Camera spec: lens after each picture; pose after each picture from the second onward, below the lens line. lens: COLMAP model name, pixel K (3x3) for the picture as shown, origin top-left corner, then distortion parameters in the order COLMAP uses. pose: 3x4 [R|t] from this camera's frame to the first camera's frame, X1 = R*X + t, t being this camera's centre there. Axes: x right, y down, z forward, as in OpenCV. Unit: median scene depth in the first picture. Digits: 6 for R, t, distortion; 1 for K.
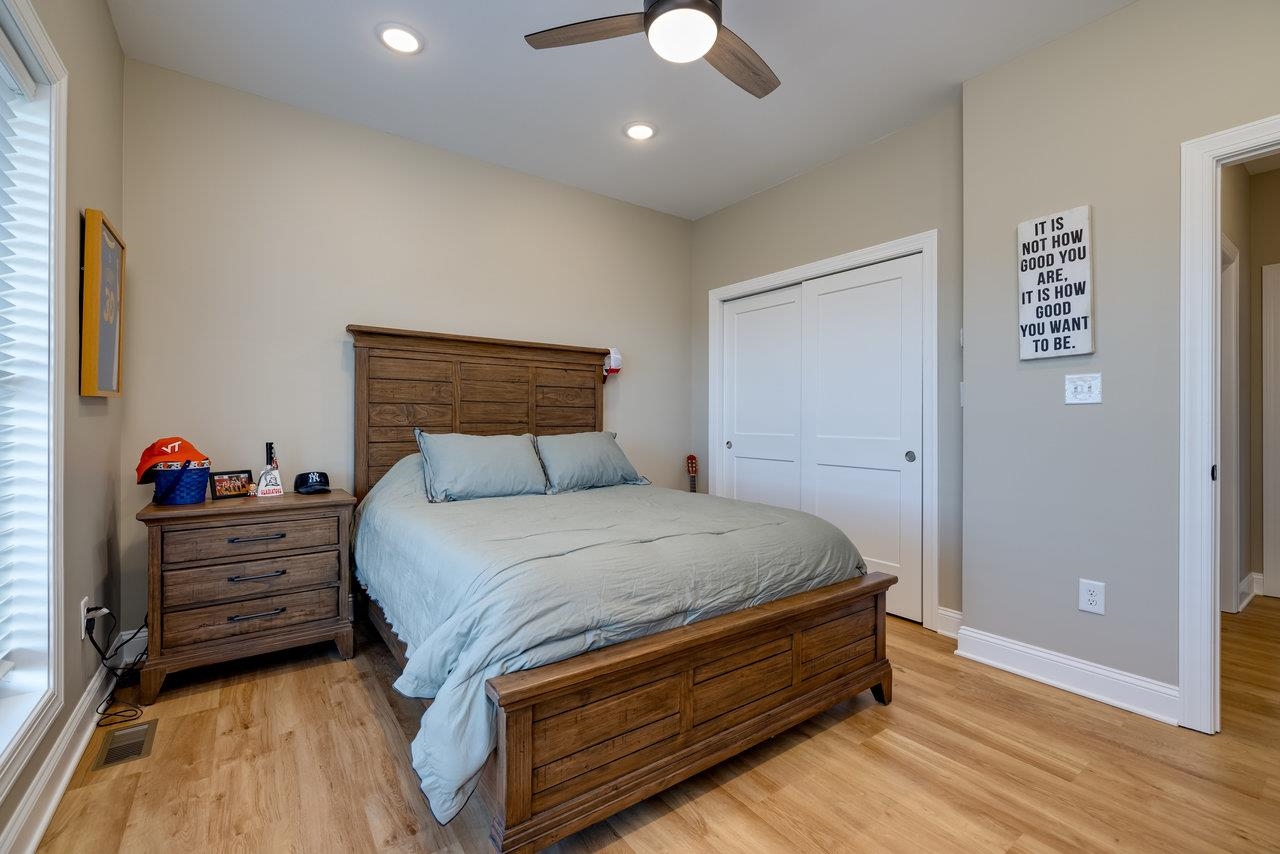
lens RADIAL K [[544.2, 0, 644.9], [0, 544.2, 423.6], [0, 0, 1]] dist [0.000966, -0.000128]
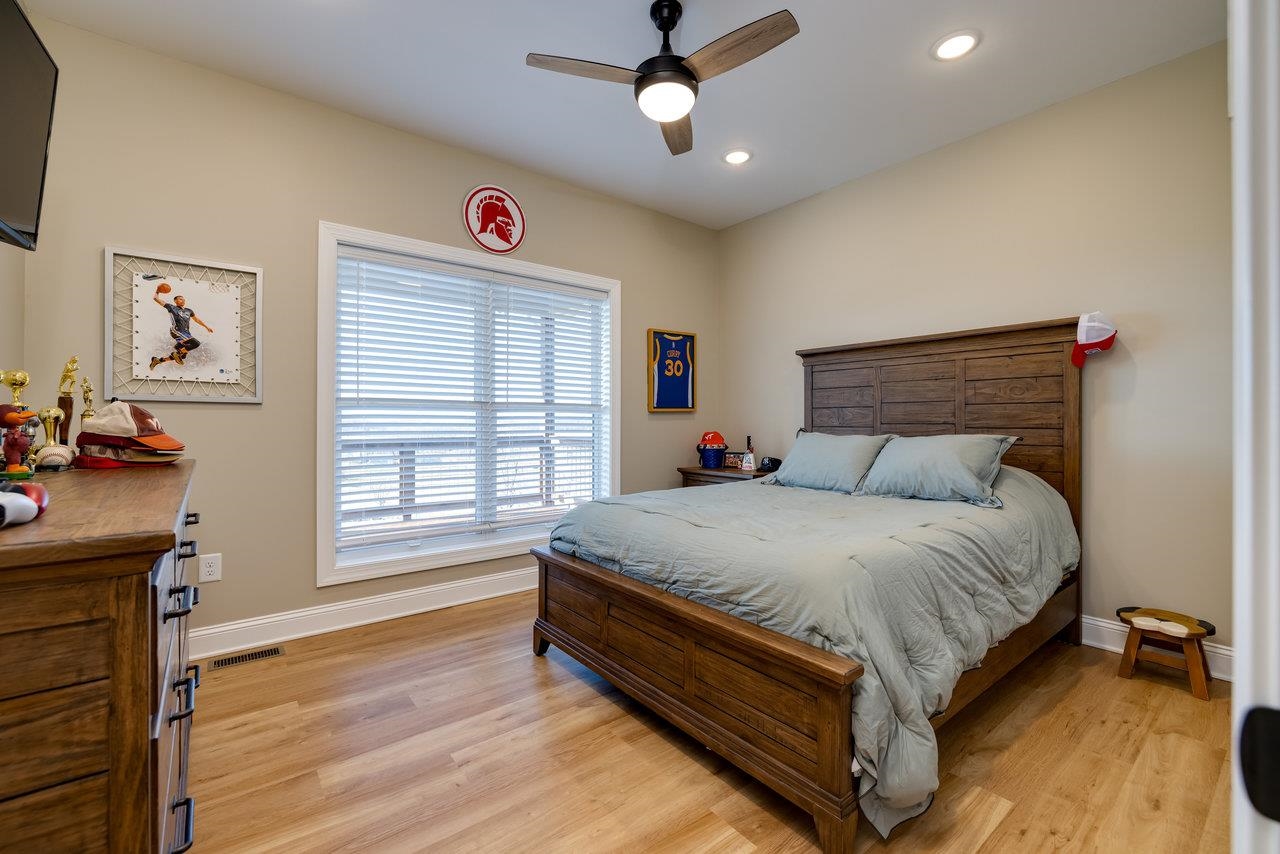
lens RADIAL K [[544.2, 0, 645.1], [0, 544.2, 423.3], [0, 0, 1]] dist [0.000966, -0.000128]
pose [[0.046959, -0.001386, -0.998896, 0.952310], [-0.004508, 0.999989, -0.001599, 0.002747], [0.998887, 0.004578, 0.046952, 0.673091]]
